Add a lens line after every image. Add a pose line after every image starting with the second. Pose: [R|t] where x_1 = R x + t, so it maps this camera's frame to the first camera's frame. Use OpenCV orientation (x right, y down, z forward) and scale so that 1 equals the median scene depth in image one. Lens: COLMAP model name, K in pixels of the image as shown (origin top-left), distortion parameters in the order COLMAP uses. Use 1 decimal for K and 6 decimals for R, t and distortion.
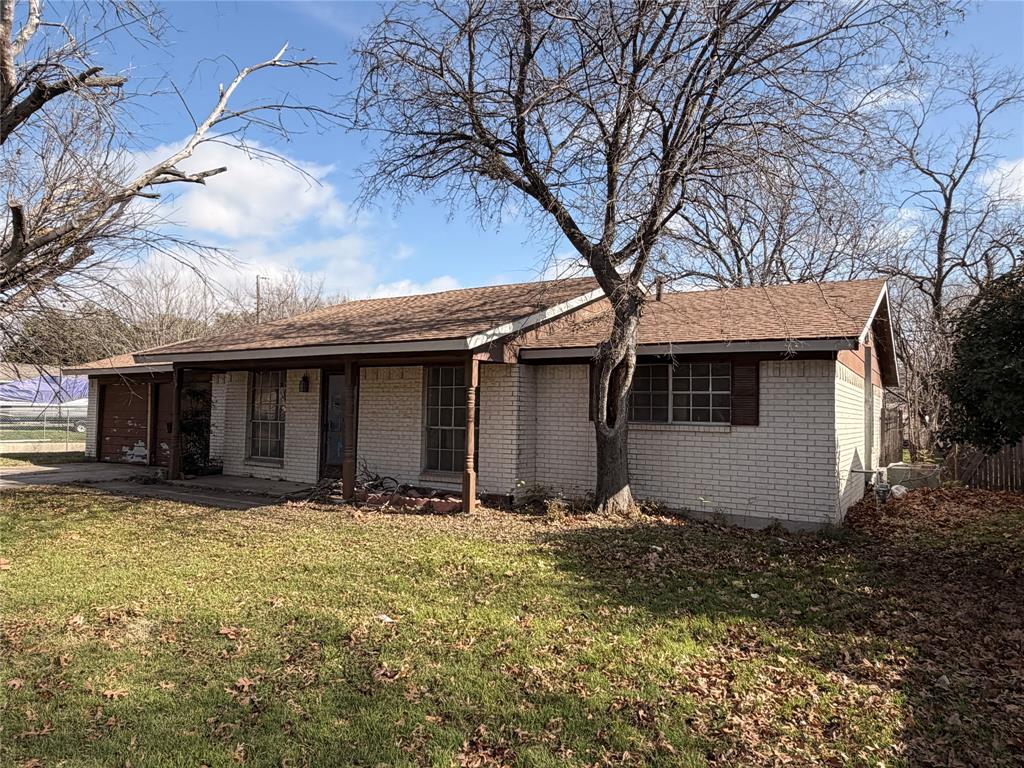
lens RADIAL K [[696.2, 0, 512.0], [0, 696.2, 384.0], [0, 0, 1]] dist [0.002778, 0.000760]
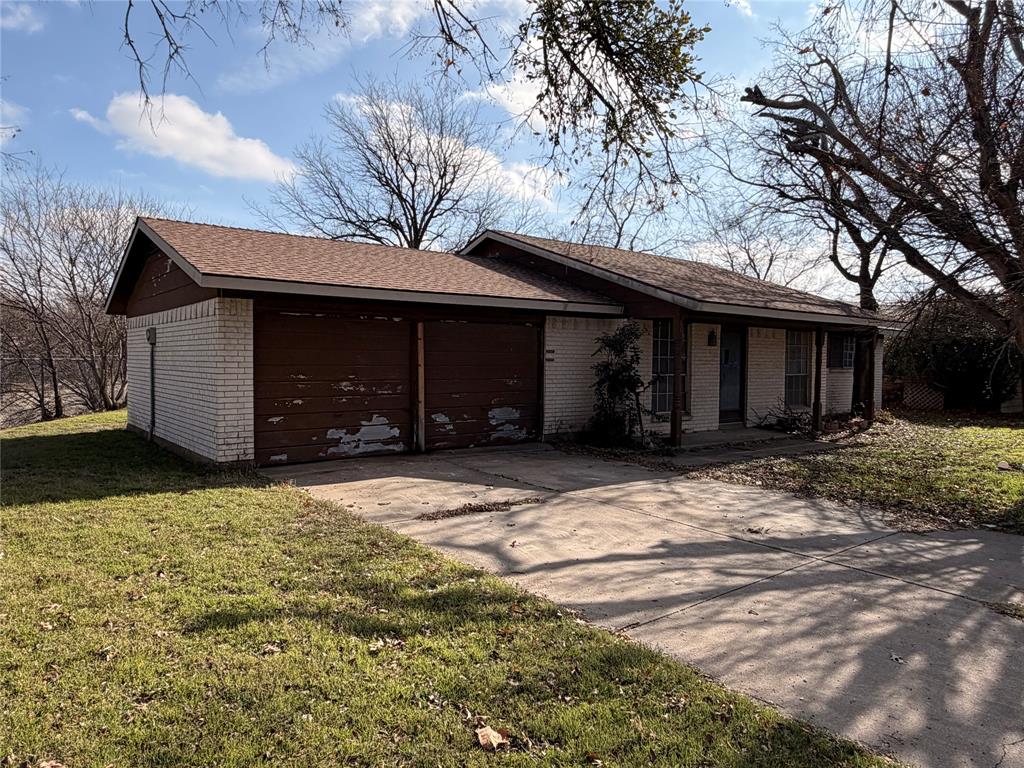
lens RADIAL K [[696.2, 0, 512.0], [0, 696.2, 384.0], [0, 0, 1]] dist [0.002778, 0.000760]
pose [[0.325300, -0.041088, 0.944718, -1.473851], [-0.043267, 0.997362, 0.058276, 0.022140], [-0.944620, -0.059832, 0.322664, 0.987032]]
